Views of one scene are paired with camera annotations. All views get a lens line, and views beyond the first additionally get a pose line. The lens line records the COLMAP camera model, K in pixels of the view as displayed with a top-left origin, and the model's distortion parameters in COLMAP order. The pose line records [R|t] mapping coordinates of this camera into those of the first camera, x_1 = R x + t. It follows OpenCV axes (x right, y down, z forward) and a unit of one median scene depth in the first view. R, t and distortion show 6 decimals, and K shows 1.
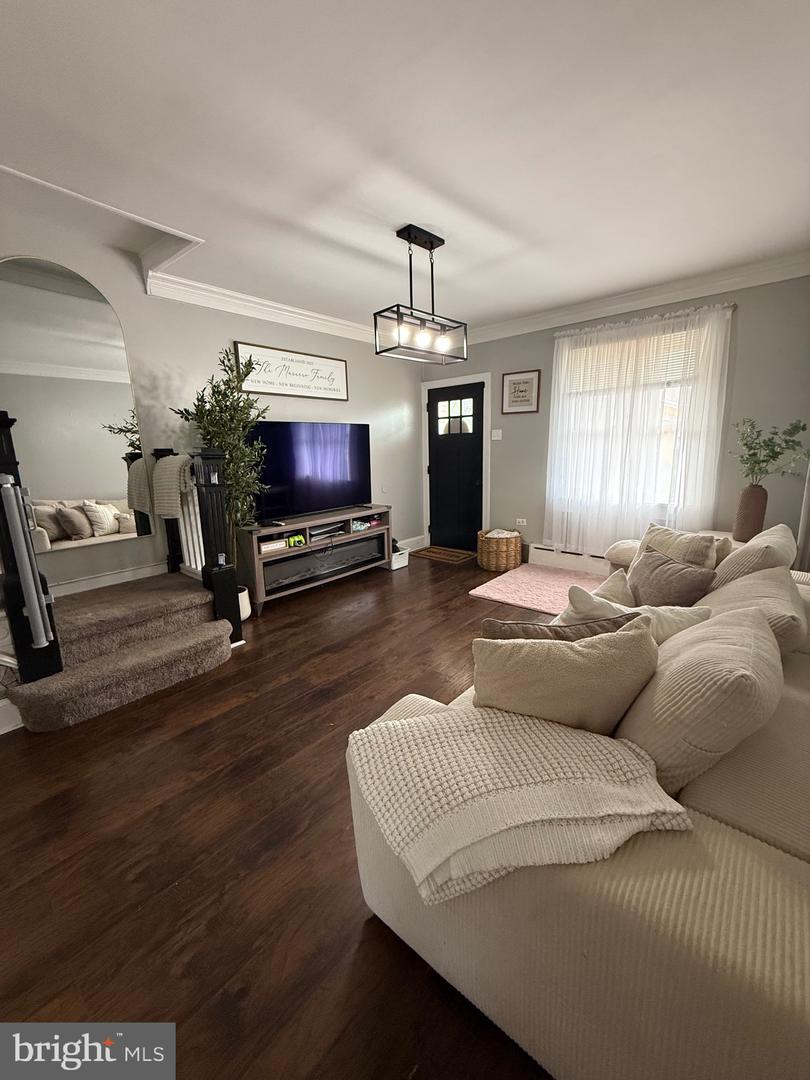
lens RADIAL K [[430.5, 0, 402.9], [0, 430.5, 540.4], [0, 0, 1]] dist [-0.000517, -0.000046]
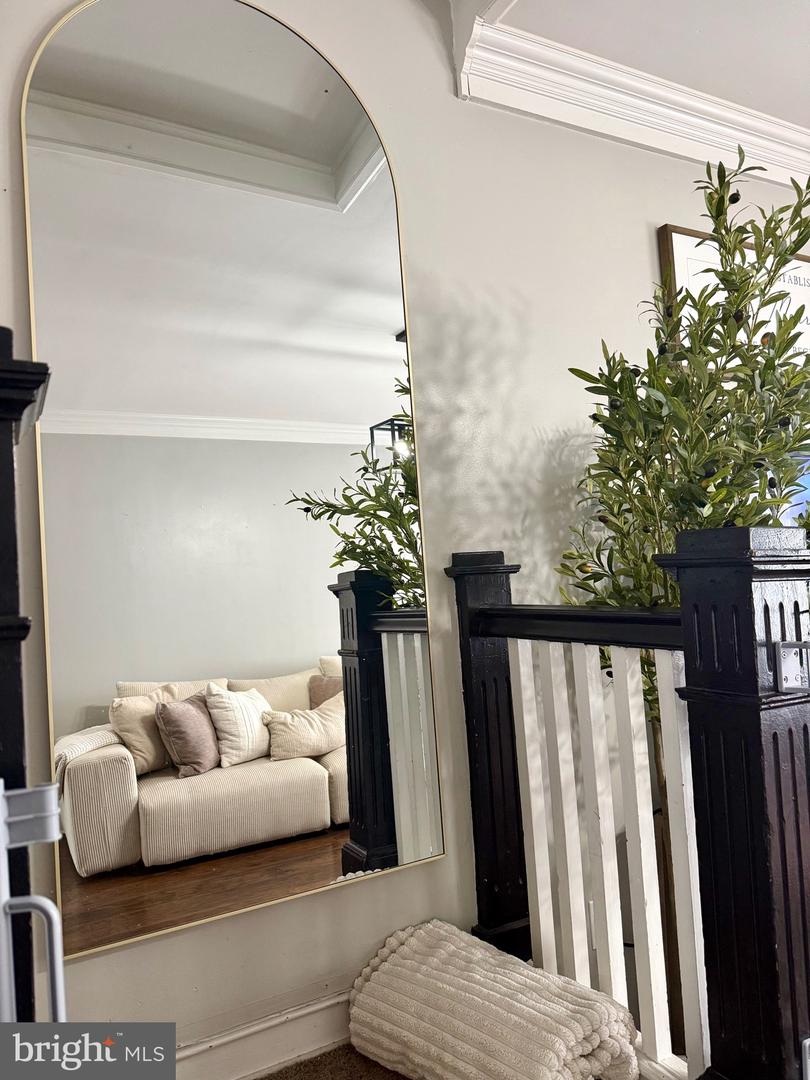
lens RADIAL K [[762.4, 0, 404.2], [0, 762.4, 541.5], [0, 0, 1]] dist [0.027901, -0.002070]
pose [[0.934712, -0.050004, -0.351870, -0.264043], [-0.035931, 0.971685, -0.233534, -0.059512], [0.353584, 0.230930, 0.906449, 0.314169]]
